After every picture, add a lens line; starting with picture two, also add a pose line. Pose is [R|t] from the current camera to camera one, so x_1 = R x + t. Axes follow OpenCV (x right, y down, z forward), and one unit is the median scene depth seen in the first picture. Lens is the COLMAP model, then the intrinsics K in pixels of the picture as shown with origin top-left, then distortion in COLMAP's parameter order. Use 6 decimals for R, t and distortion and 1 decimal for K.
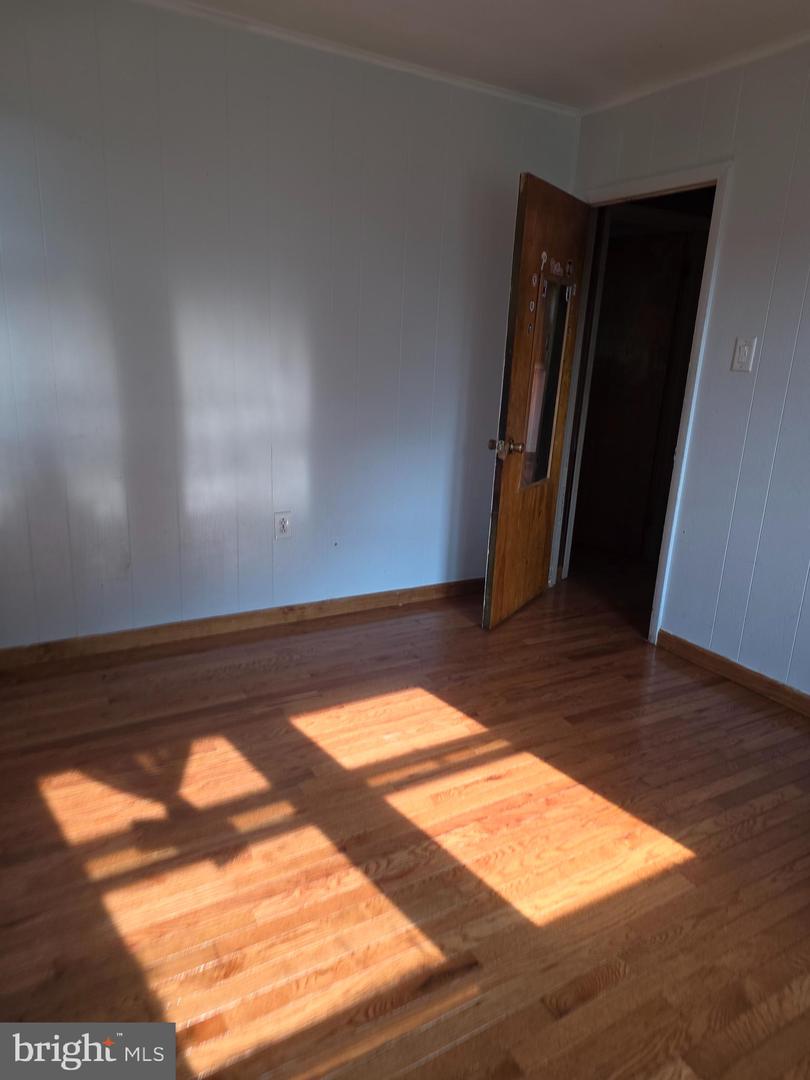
lens RADIAL K [[712.7, 0, 405.0], [0, 712.7, 540.0], [0, 0, 1]] dist [0.091325, -0.081677]
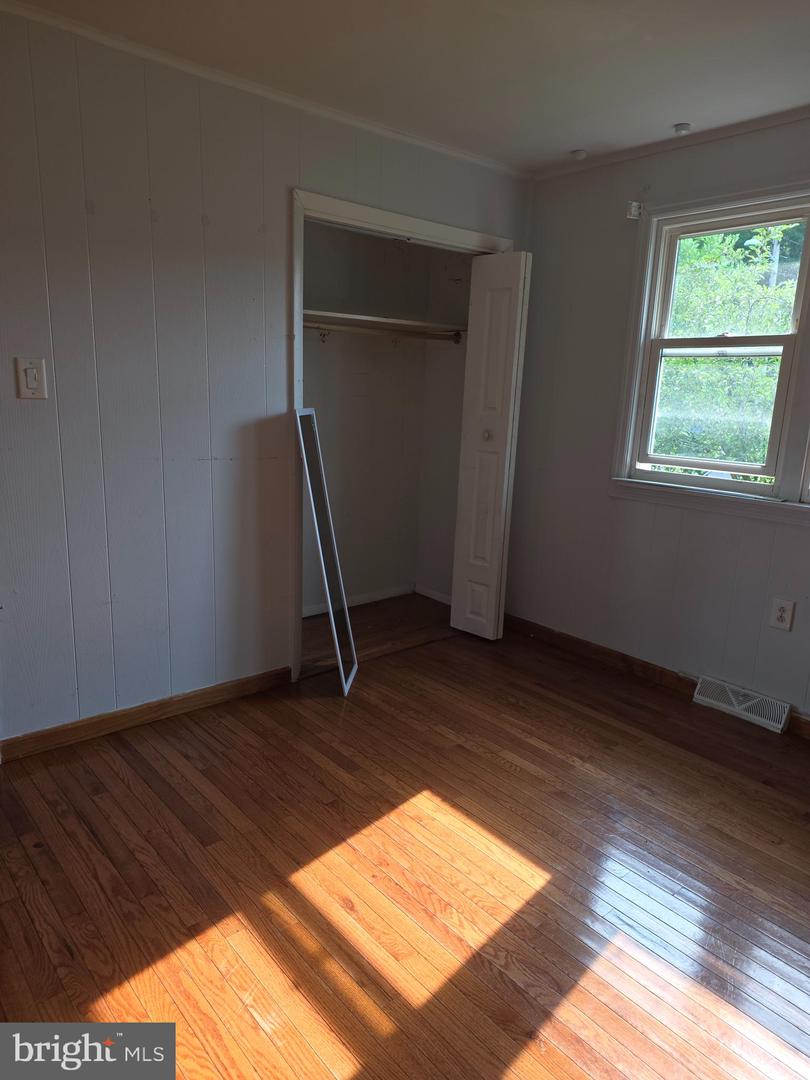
lens RADIAL K [[725.2, 0, 428.7], [0, 725.2, 541.9], [0, 0, 1]] dist [0.044942, -0.033861]
pose [[-0.191635, -0.260942, 0.946142, -0.575816], [0.220095, 0.928032, 0.300526, -0.288976], [-0.956470, 0.265832, -0.120412, 0.884329]]
